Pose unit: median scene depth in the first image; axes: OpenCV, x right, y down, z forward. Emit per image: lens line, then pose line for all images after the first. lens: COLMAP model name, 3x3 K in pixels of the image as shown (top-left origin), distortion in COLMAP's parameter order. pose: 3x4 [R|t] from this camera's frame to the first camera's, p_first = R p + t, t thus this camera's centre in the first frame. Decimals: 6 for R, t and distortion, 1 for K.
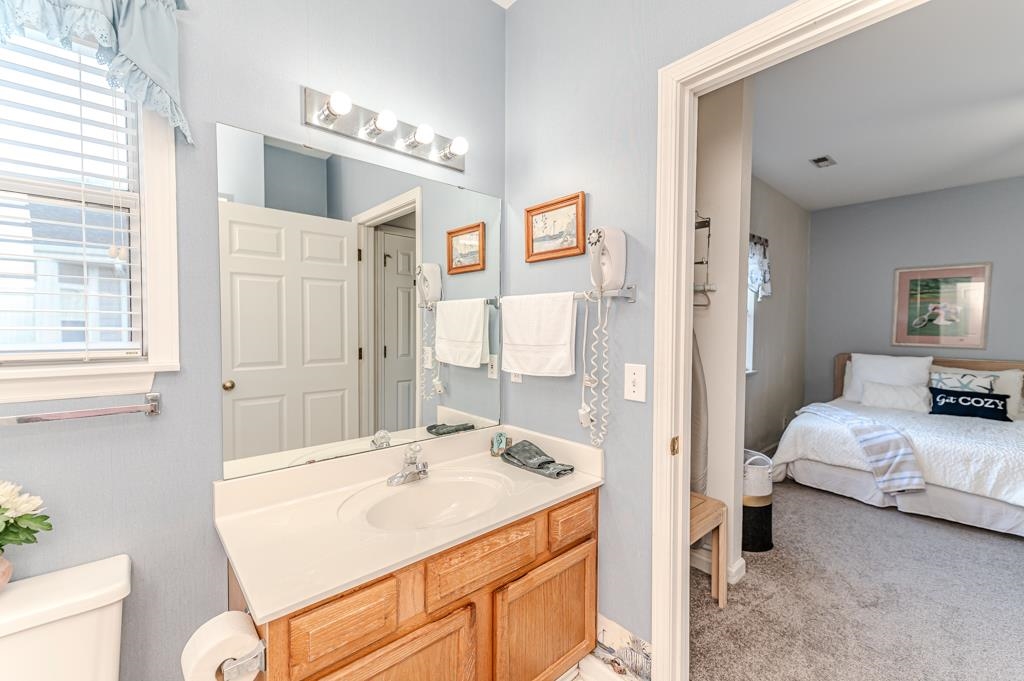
lens RADIAL K [[419.2, 0, 507.3], [0, 419.2, 342.7], [0, 0, 1]] dist [0.016042, -0.003870]
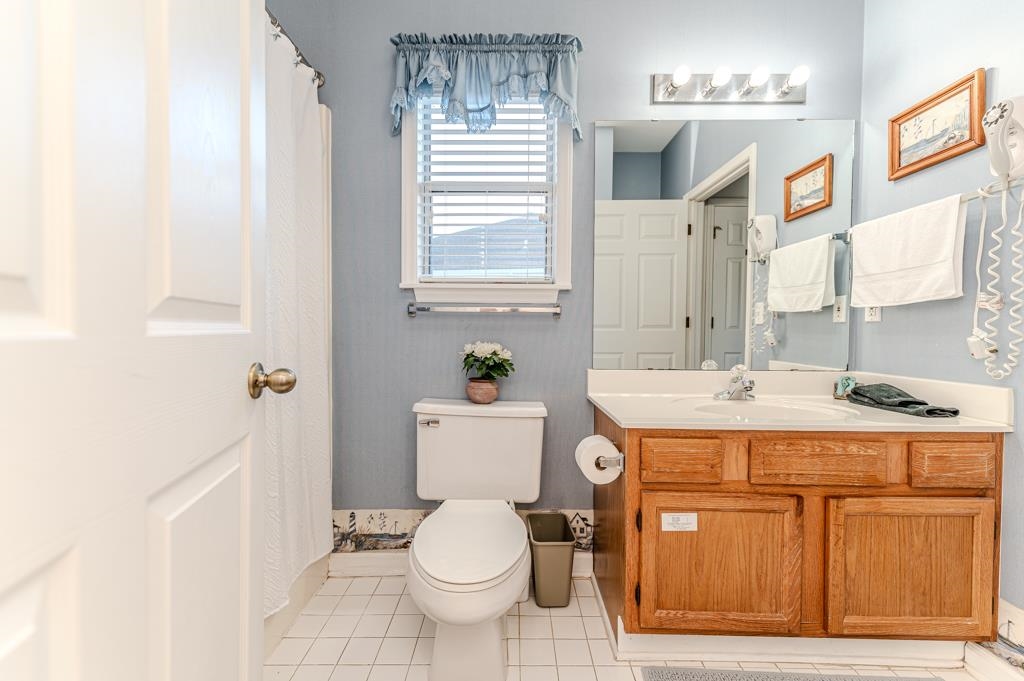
lens RADIAL K [[419.2, 0, 515.3], [0, 419.2, 337.7], [0, 0, 1]] dist [0.016042, -0.003870]
pose [[0.751878, 0.014641, -0.659140, 0.053061], [-0.025889, 0.999638, -0.007328, 0.185315], [0.658794, 0.022575, 0.751985, -0.192215]]
